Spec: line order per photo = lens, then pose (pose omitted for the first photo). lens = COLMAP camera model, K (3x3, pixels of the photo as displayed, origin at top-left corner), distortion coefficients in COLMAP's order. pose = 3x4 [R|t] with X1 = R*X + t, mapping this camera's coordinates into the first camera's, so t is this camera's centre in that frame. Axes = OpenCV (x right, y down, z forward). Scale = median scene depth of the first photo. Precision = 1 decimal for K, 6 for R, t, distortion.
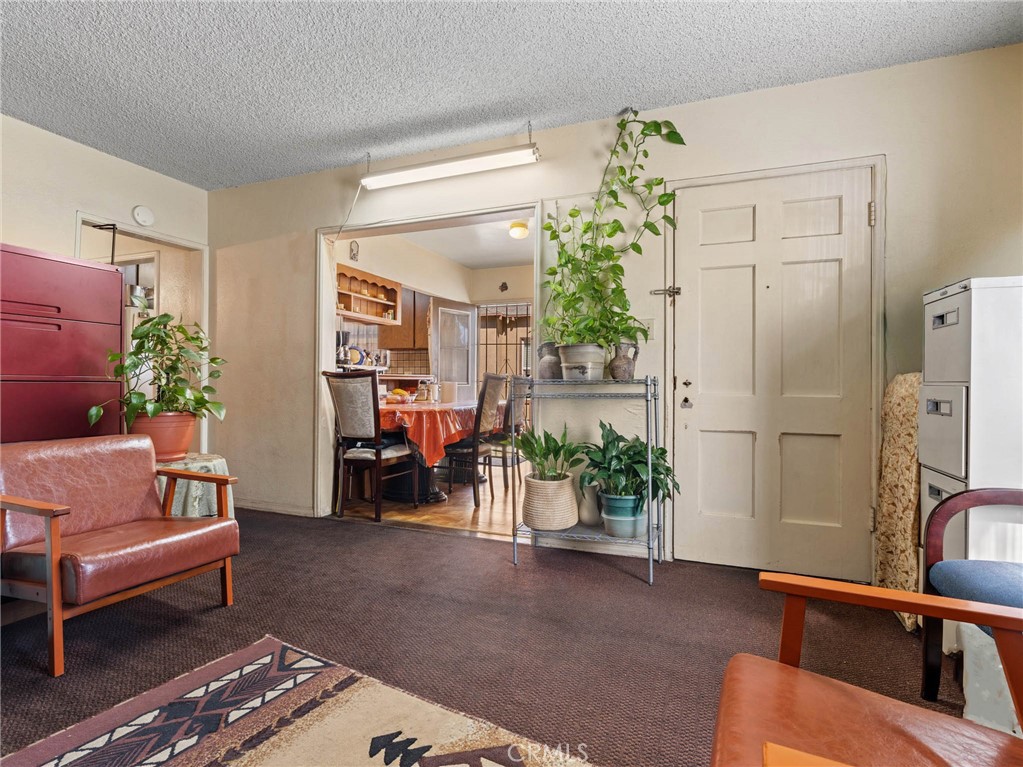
lens RADIAL K [[515.4, 0, 514.5], [0, 515.4, 371.0], [0, 0, 1]] dist [-0.001106, 0.000095]
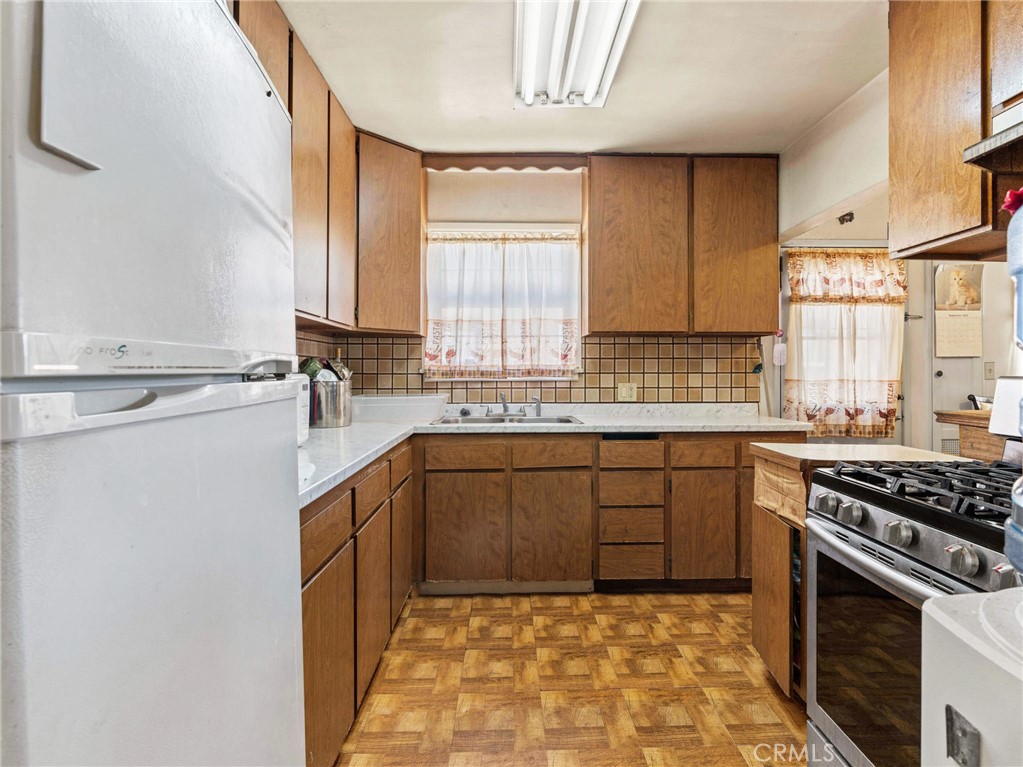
lens RADIAL K [[515.4, 0, 514.5], [0, 515.4, 371.0], [0, 0, 1]] dist [-0.001106, 0.000095]
pose [[0.922473, -0.008529, 0.385968, -0.747701], [0.000728, 0.999793, 0.020353, -0.029682], [-0.386061, -0.018494, 0.922288, 0.955186]]
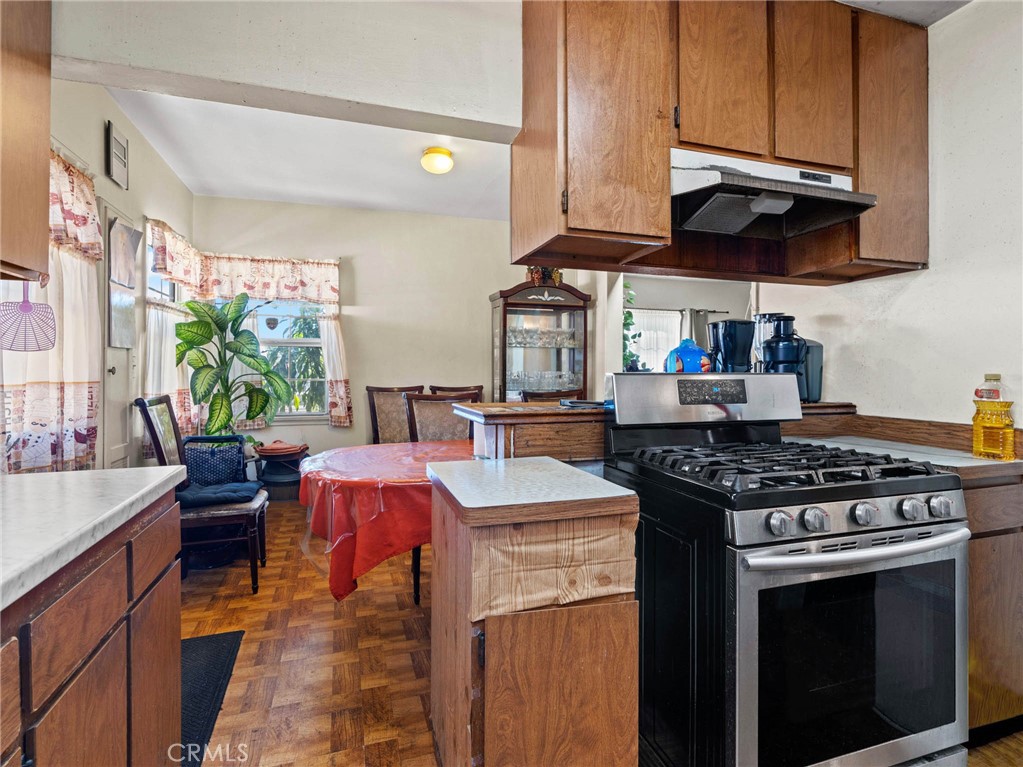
lens RADIAL K [[515.4, 0, 514.5], [0, 515.4, 371.0], [0, 0, 1]] dist [-0.001106, 0.000095]
pose [[-0.648075, -0.012800, 0.761469, -0.572951], [-0.021855, 0.999760, -0.001795, -0.018344], [-0.761263, -0.017806, -0.648199, 1.420444]]
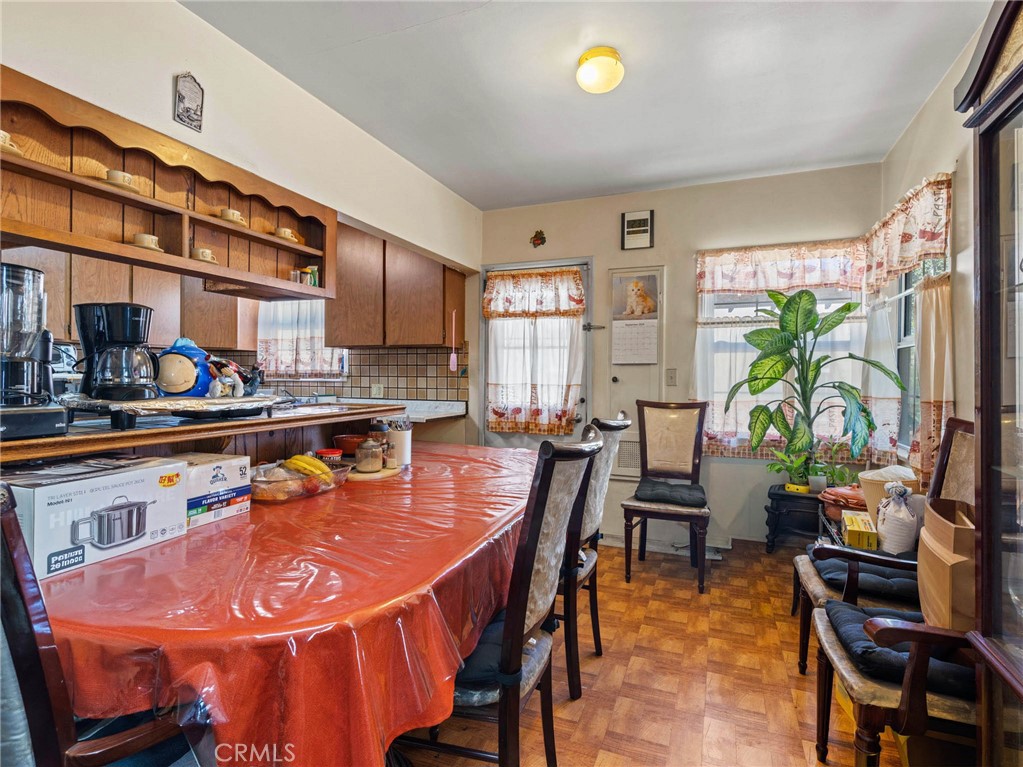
lens RADIAL K [[515.4, 0, 514.5], [0, 515.4, 371.0], [0, 0, 1]] dist [-0.001106, 0.000095]
pose [[0.999960, -0.001278, -0.008879, -0.061273], [0.001384, 0.999928, 0.011957, -0.032896], [0.008863, -0.011969, 0.999889, 0.614012]]
